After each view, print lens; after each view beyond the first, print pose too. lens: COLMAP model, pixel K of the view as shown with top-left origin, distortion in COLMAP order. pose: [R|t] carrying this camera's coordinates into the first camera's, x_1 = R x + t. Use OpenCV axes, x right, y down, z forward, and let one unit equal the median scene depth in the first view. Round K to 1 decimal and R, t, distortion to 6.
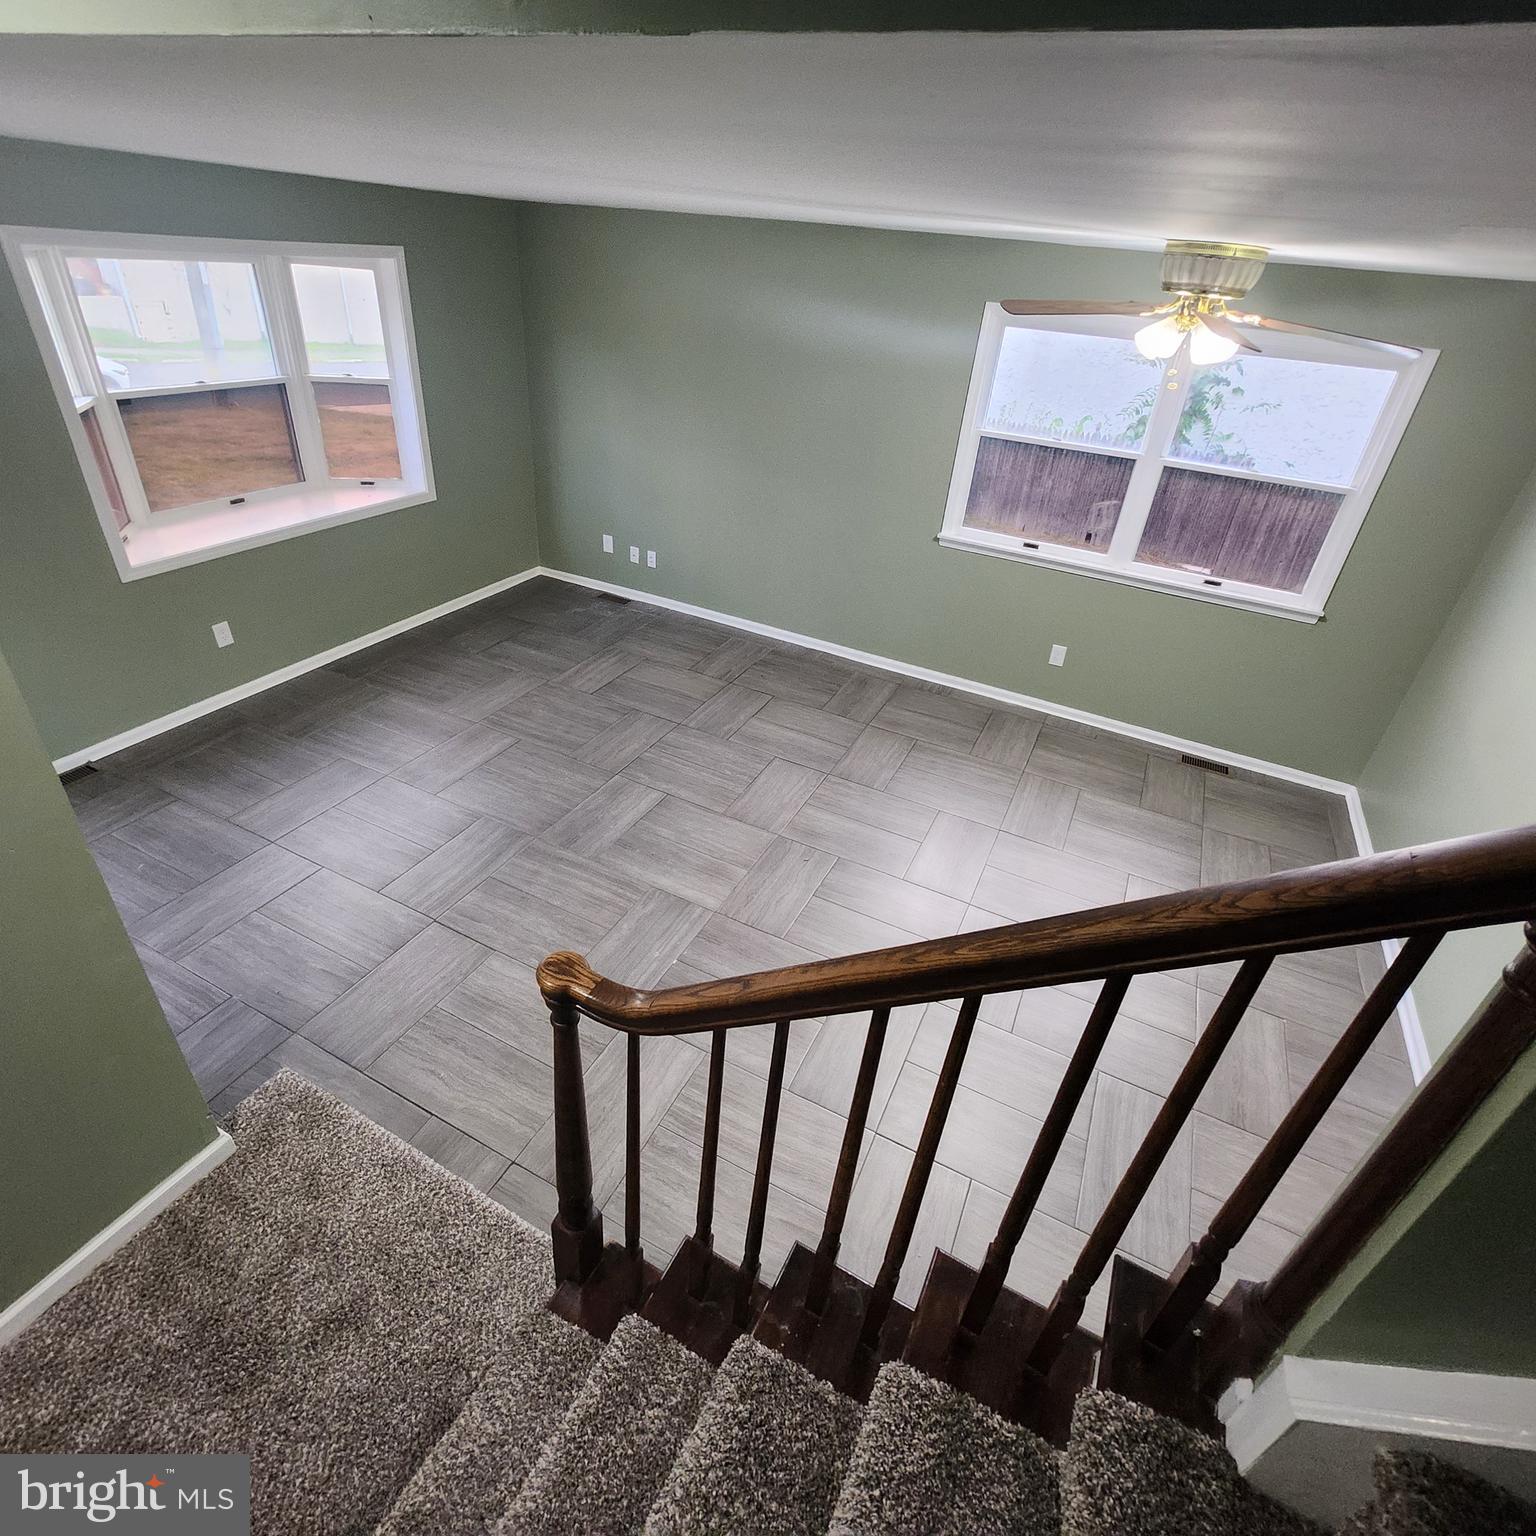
lens RADIAL K [[810.9, 0, 766.9], [0, 810.9, 746.5], [0, 0, 1]] dist [-0.000297, 0.000575]
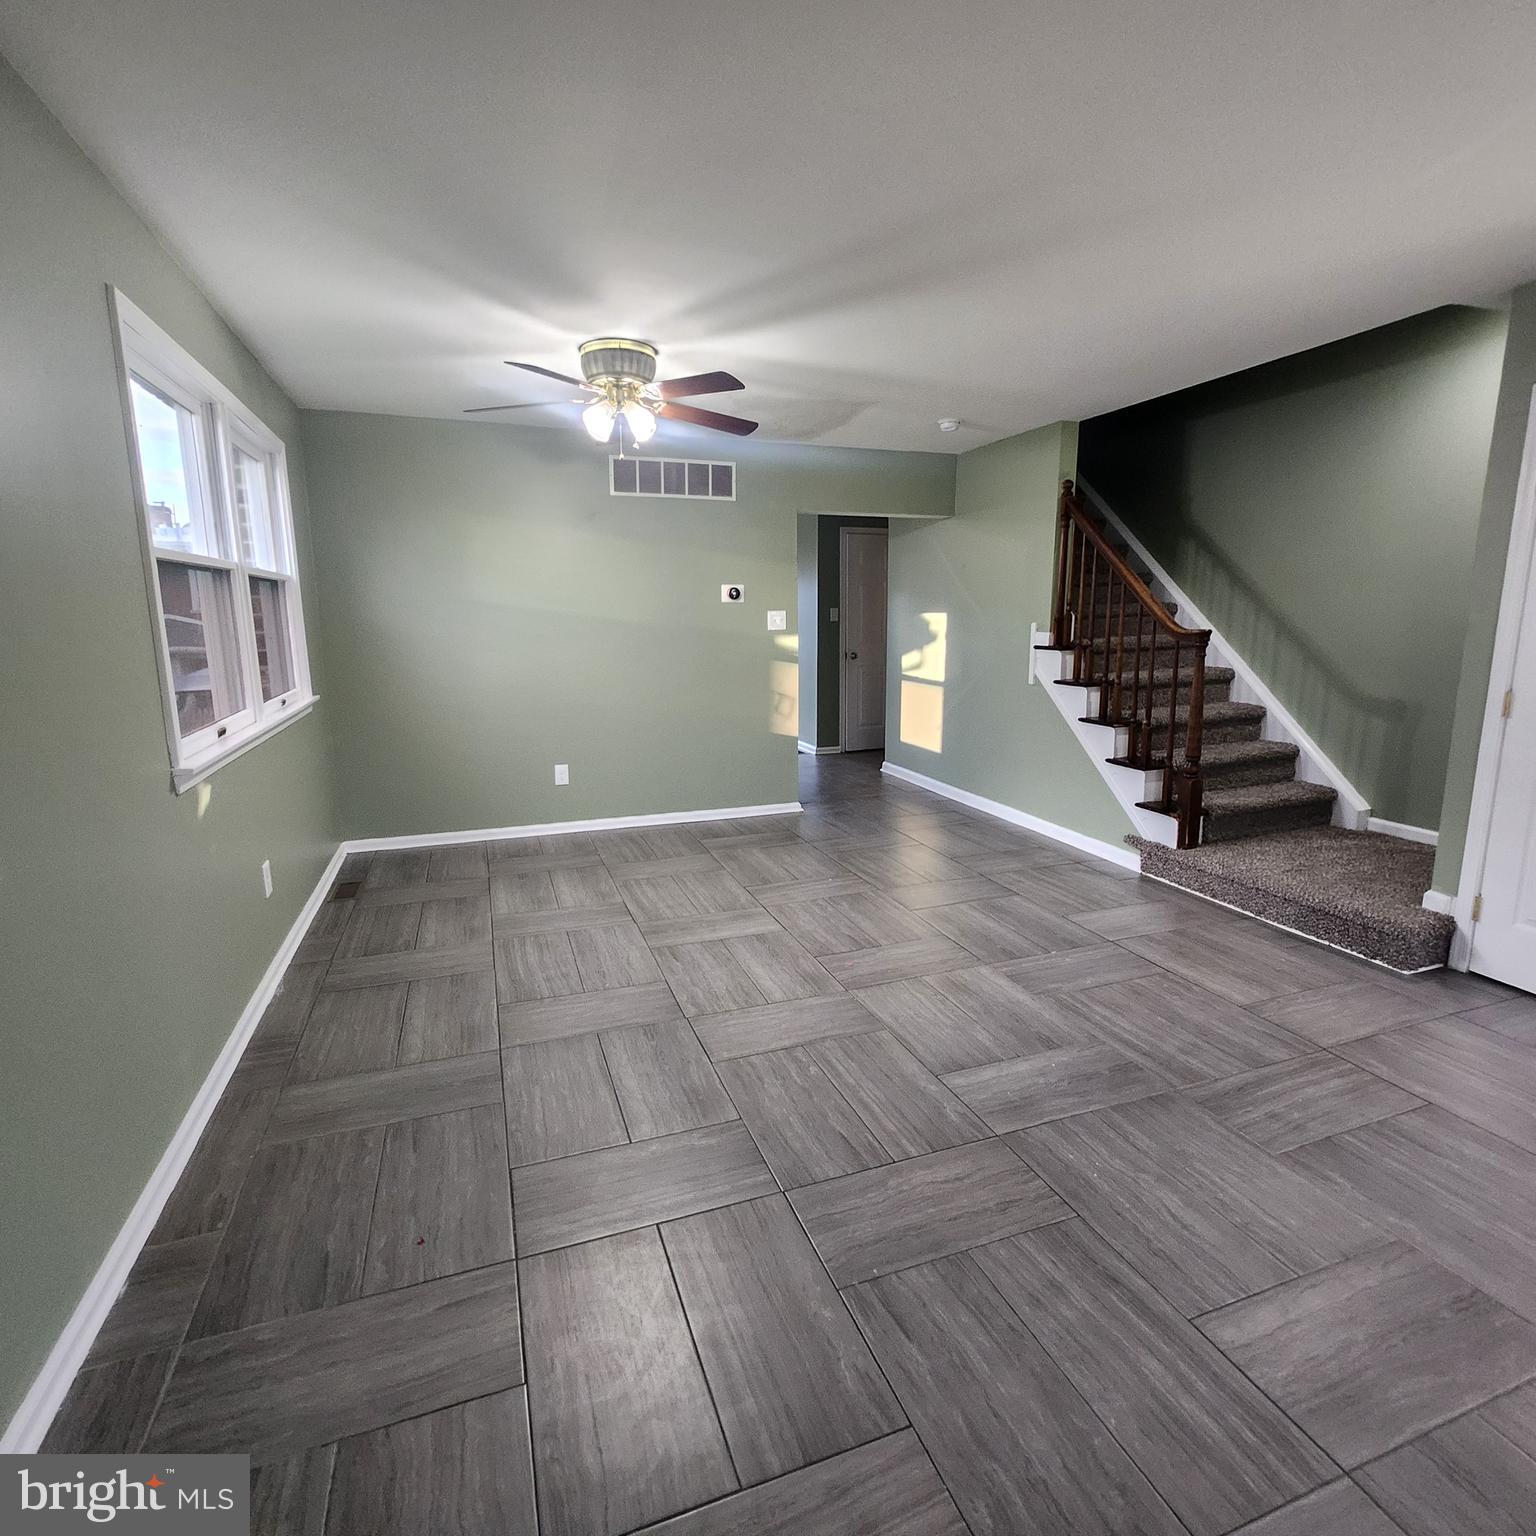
lens RADIAL K [[805.1, 0, 759.5], [0, 805.1, 749.8], [0, 0, 1]] dist [-0.000867, -0.001899]
pose [[-0.710404, -0.192604, 0.676926, -0.377218], [0.325361, 0.762999, 0.558545, -0.491006], [-0.624072, 0.617039, -0.479372, 1.184443]]
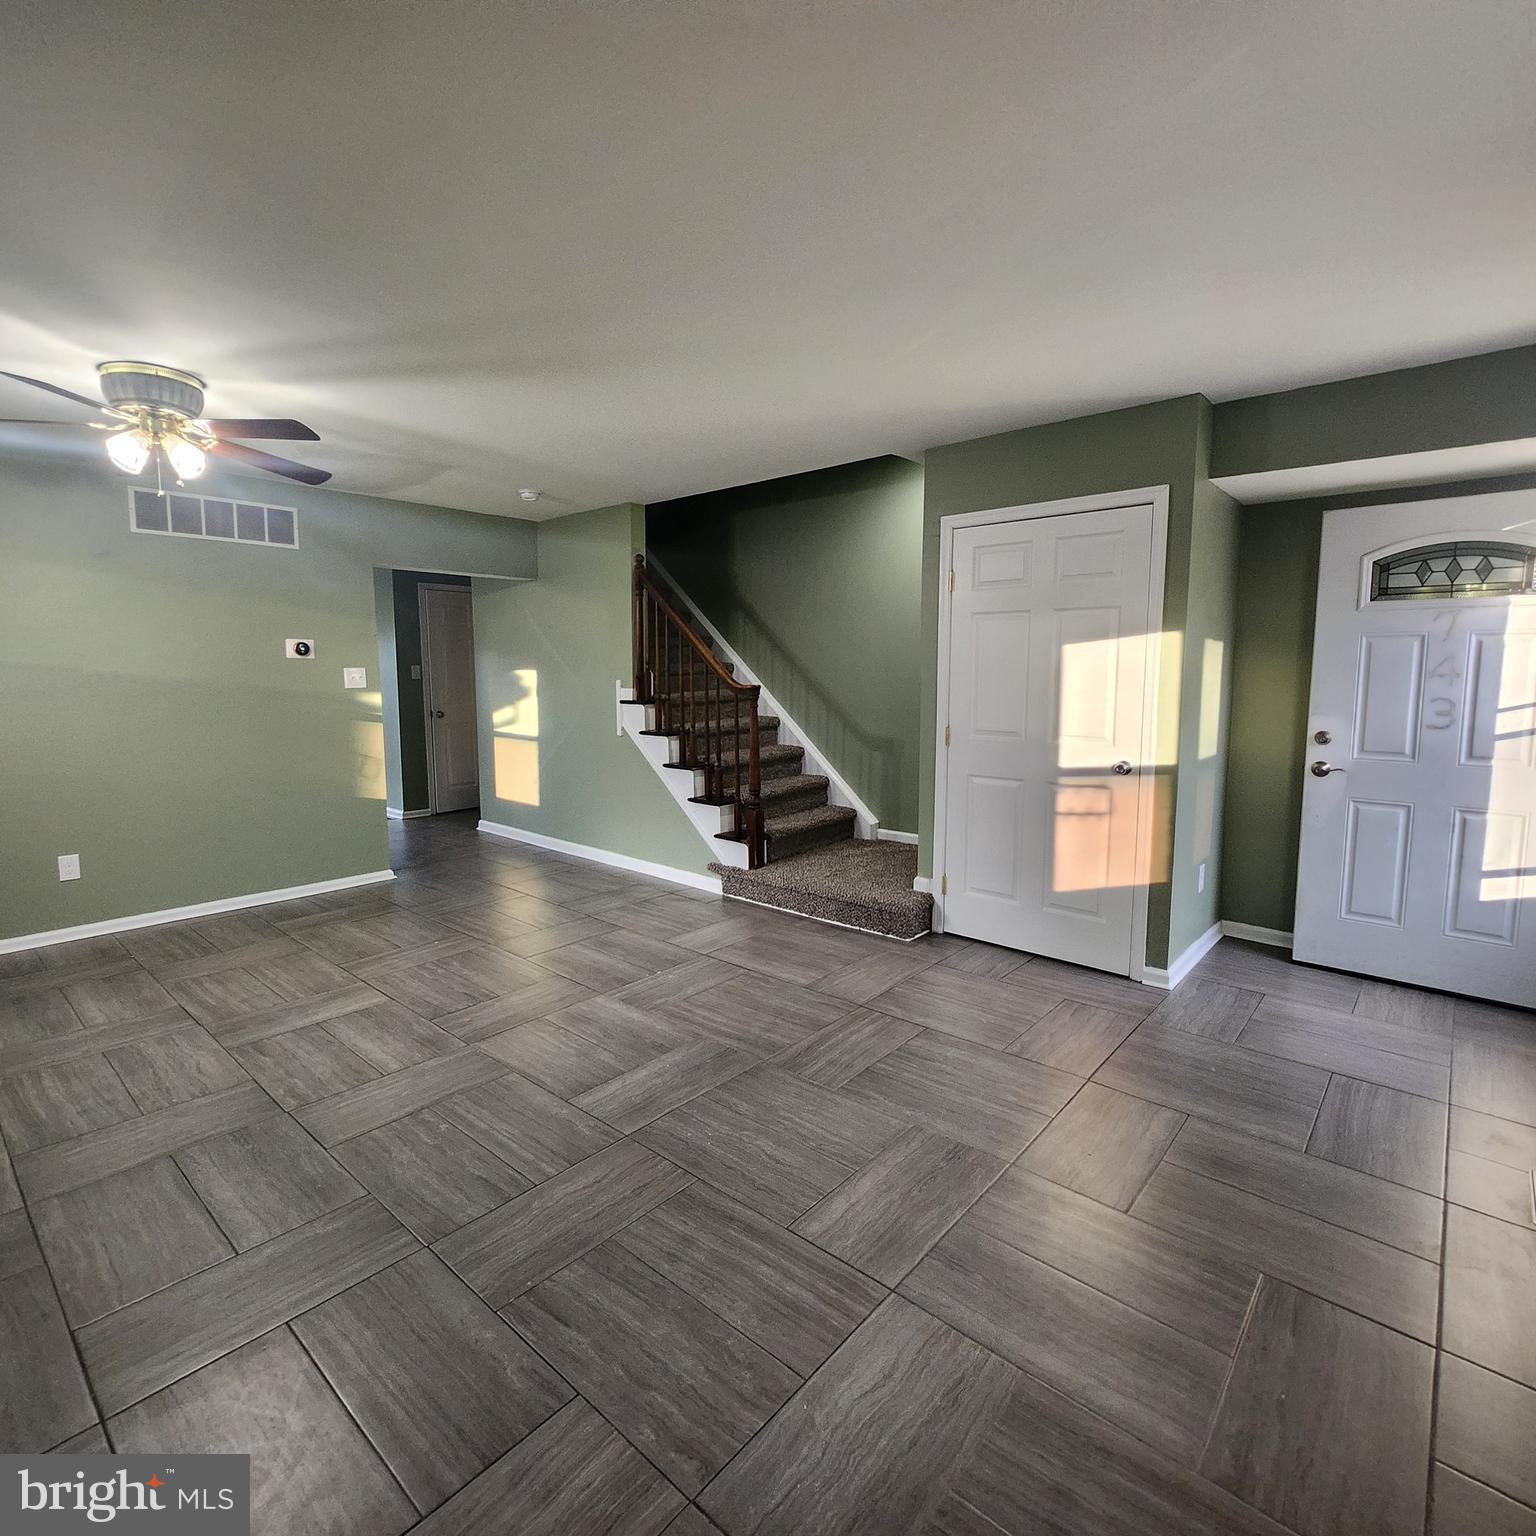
lens RADIAL K [[805.1, 0, 759.5], [0, 805.1, 749.8], [0, 0, 1]] dist [-0.000867, -0.001899]
pose [[-0.959955, -0.106962, 0.258930, -0.394468], [0.075586, 0.791085, 0.607019, -0.524711], [-0.269763, 0.602282, -0.751321, 1.234646]]
